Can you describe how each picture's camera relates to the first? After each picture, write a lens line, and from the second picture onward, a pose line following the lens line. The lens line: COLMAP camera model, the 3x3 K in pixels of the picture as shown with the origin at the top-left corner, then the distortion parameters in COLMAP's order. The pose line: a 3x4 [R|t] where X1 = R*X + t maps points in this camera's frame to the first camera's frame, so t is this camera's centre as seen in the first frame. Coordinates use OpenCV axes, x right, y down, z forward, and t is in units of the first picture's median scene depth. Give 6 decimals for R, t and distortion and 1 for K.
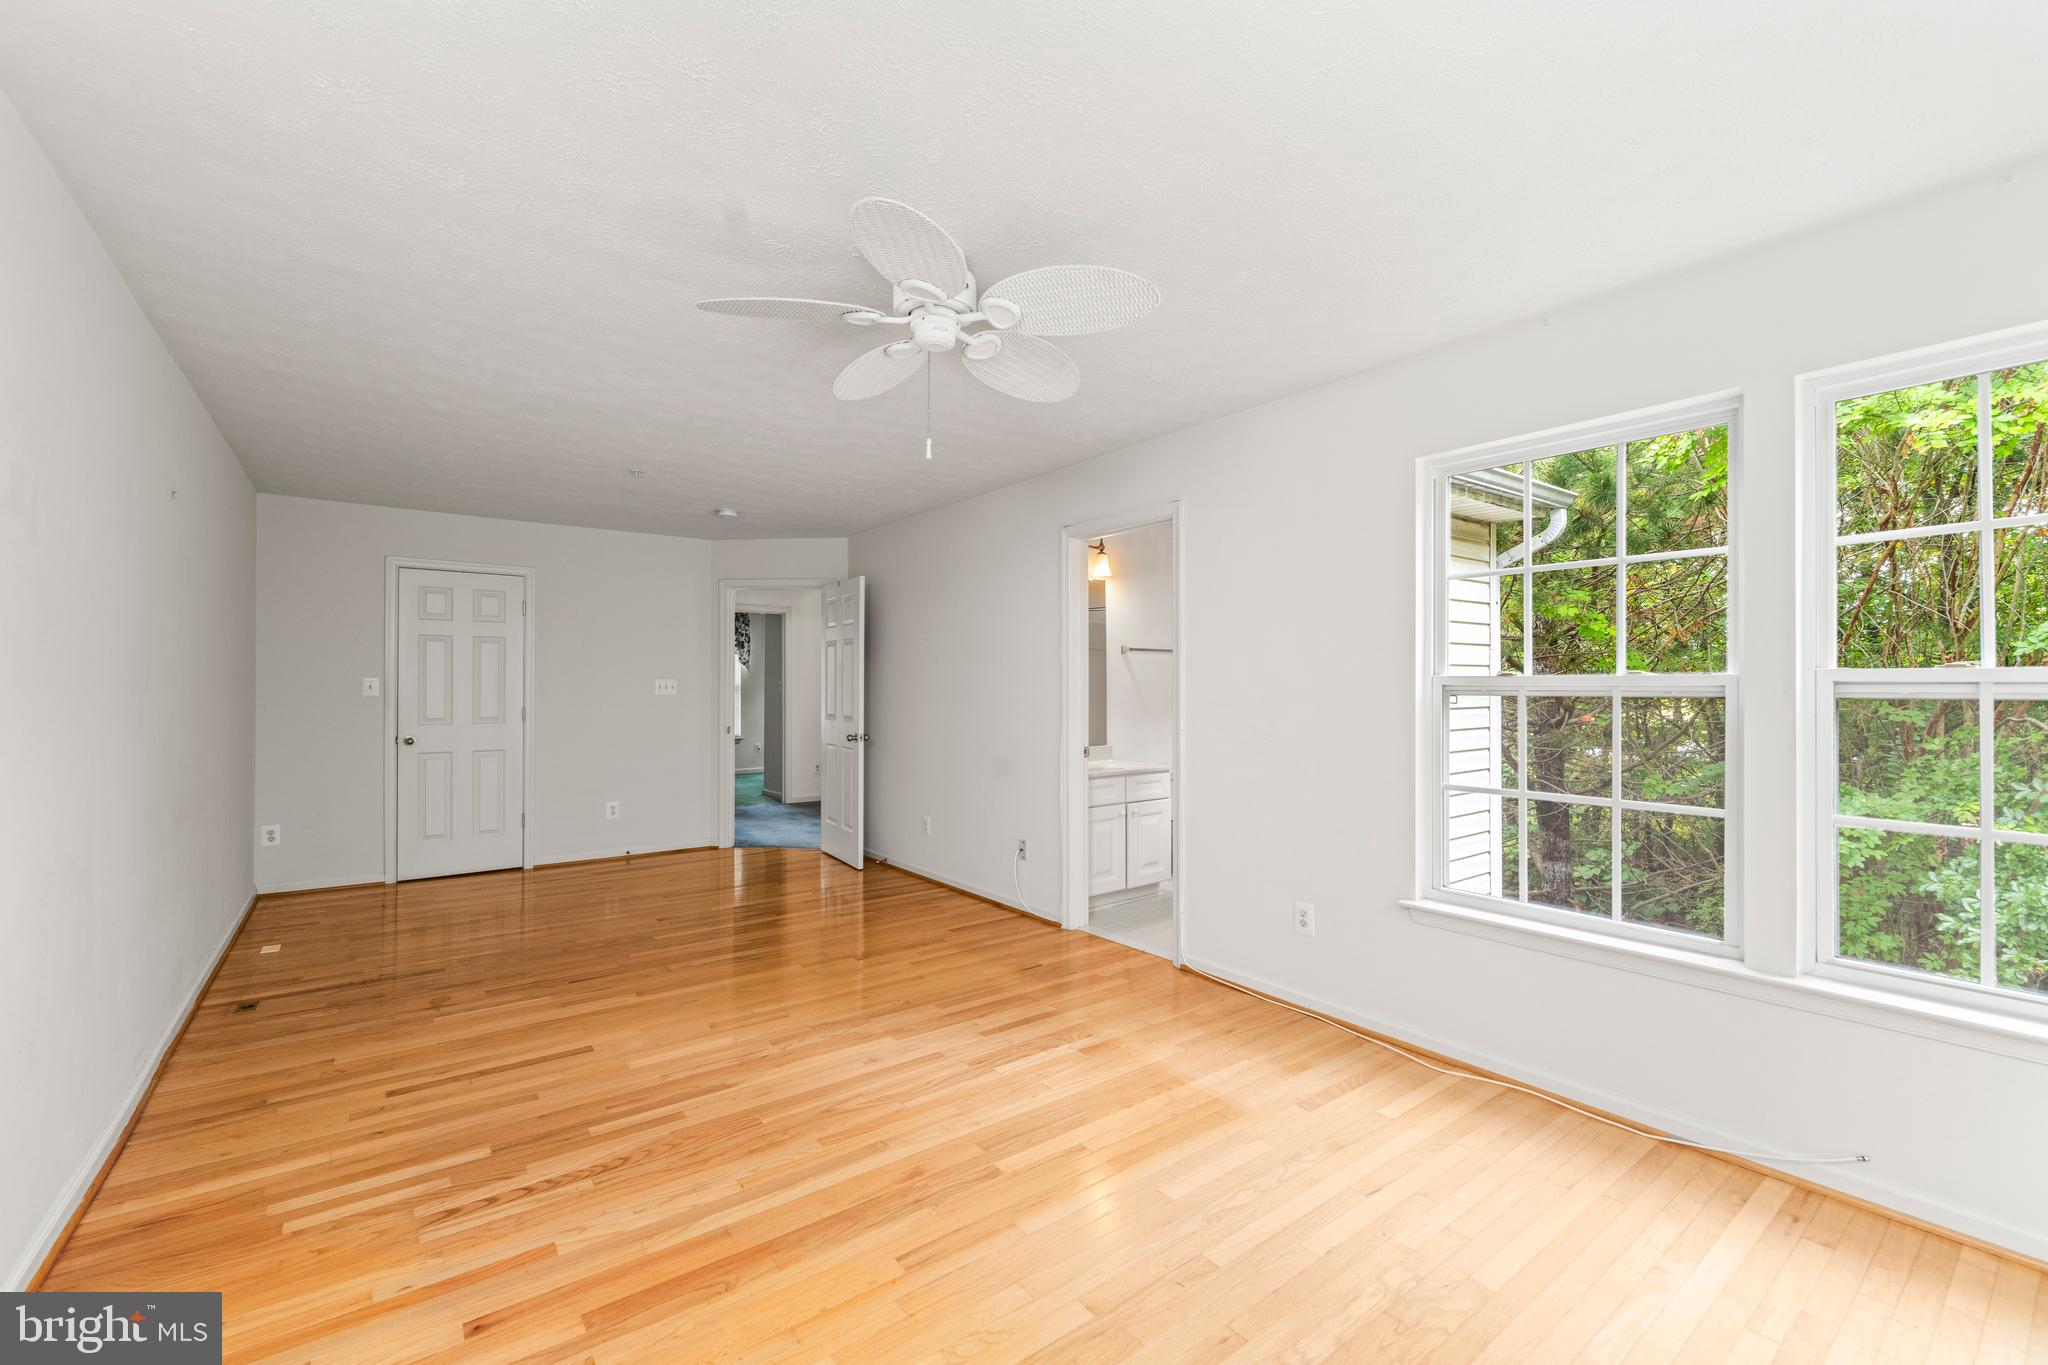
lens RADIAL K [[835.9, 0, 1023.7], [0, 835.9, 692.1], [0, 0, 1]] dist [-0.002091, -0.000213]
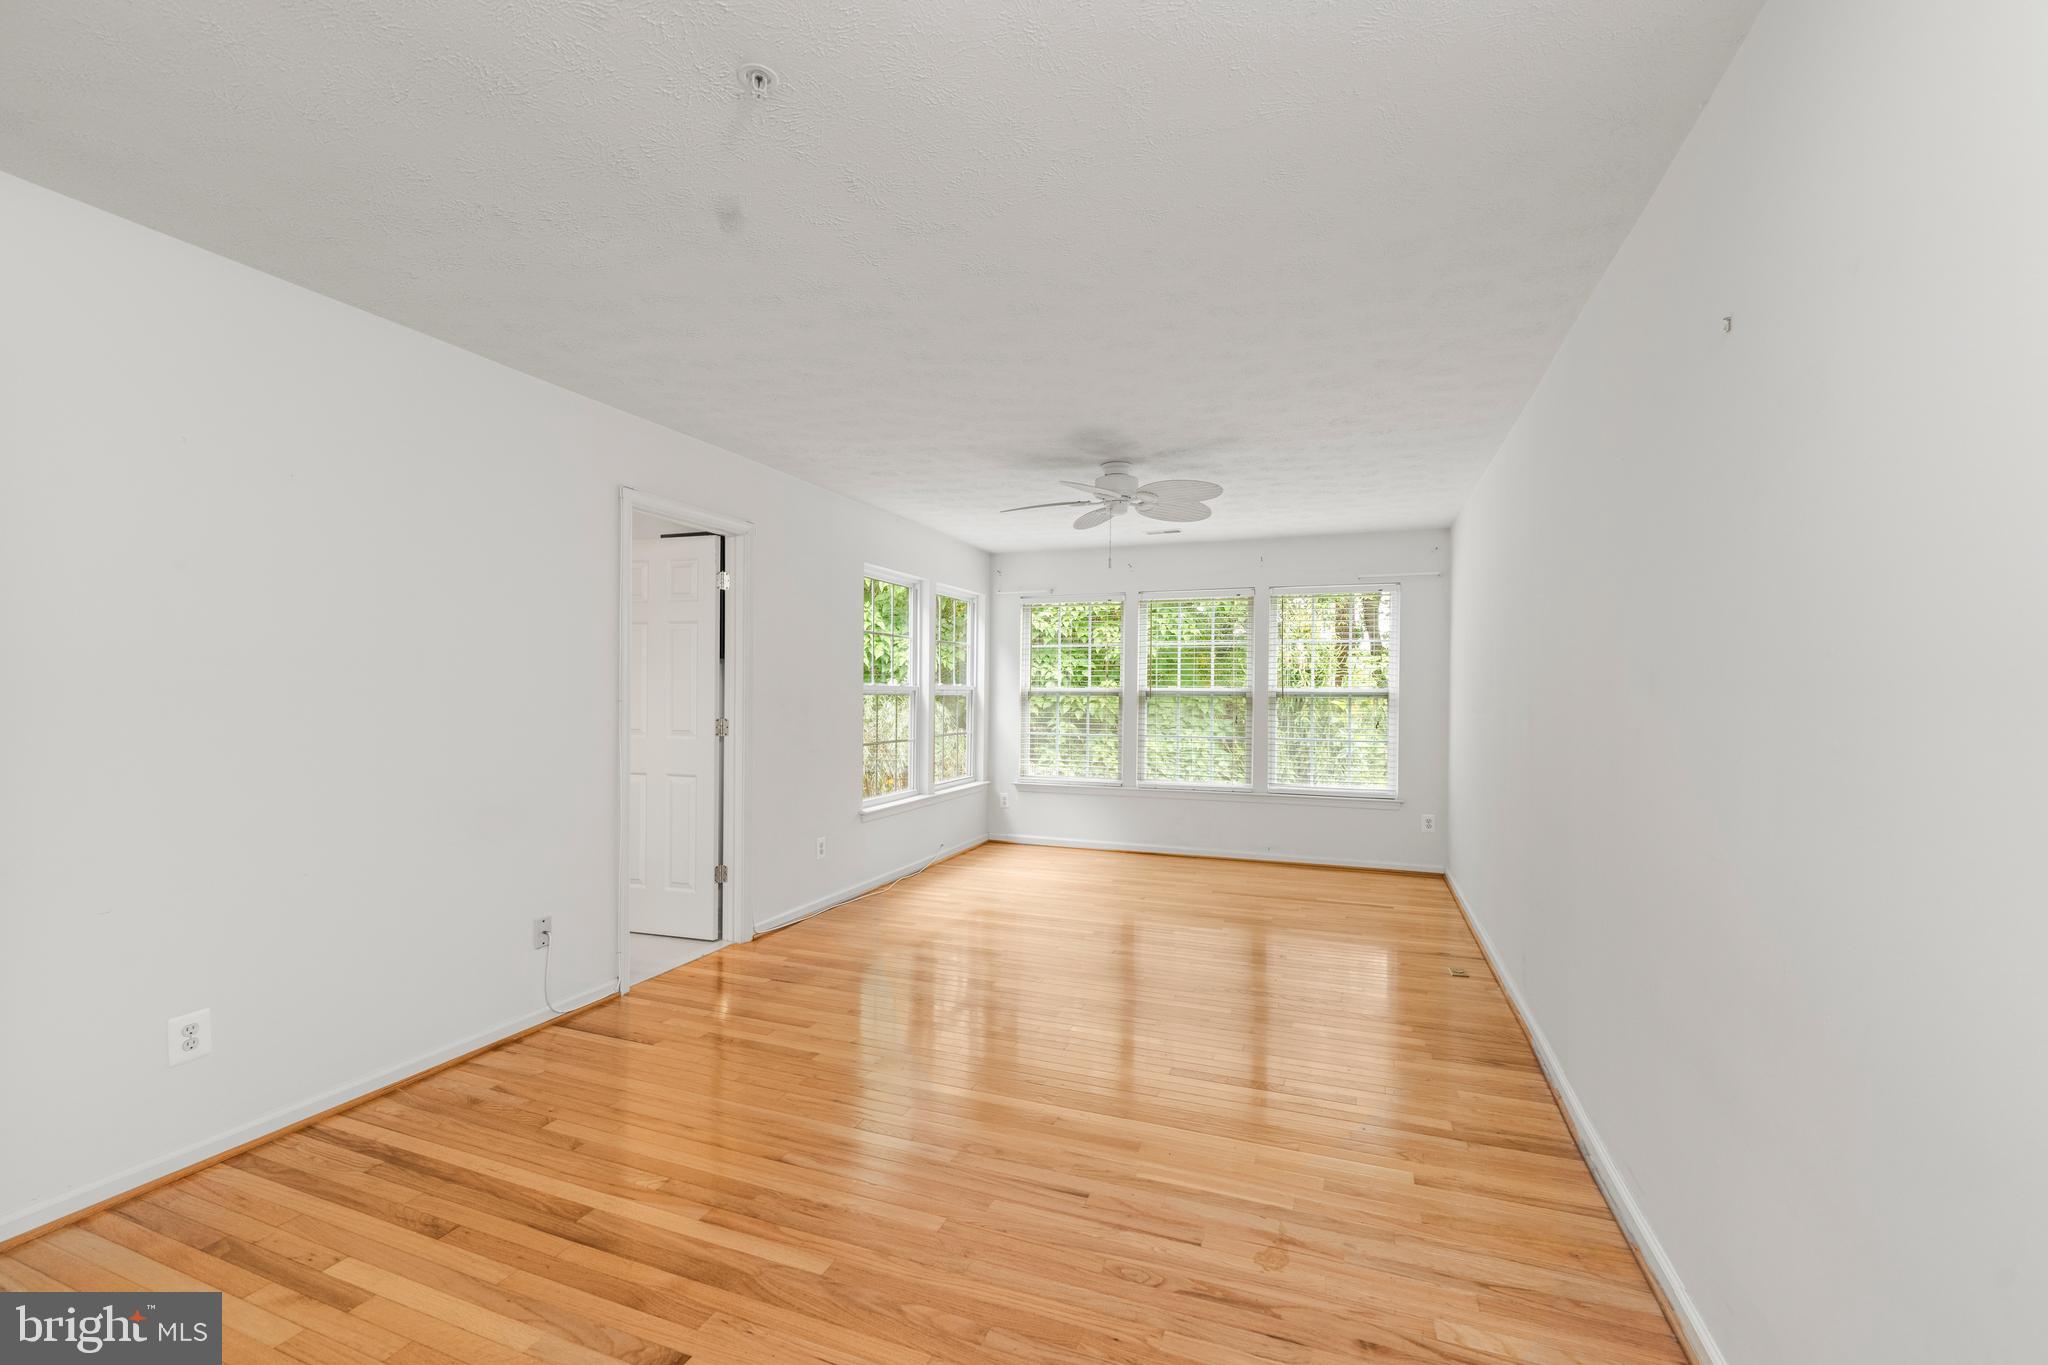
lens RADIAL K [[835.9, 0, 1023.7], [0, 835.9, 692.1], [0, 0, 1]] dist [-0.002091, -0.000213]
pose [[-0.508411, -0.007446, 0.861083, -1.018089], [0.002727, 0.999944, 0.010257, -0.013594], [-0.861110, 0.007563, -0.508362, 1.326045]]
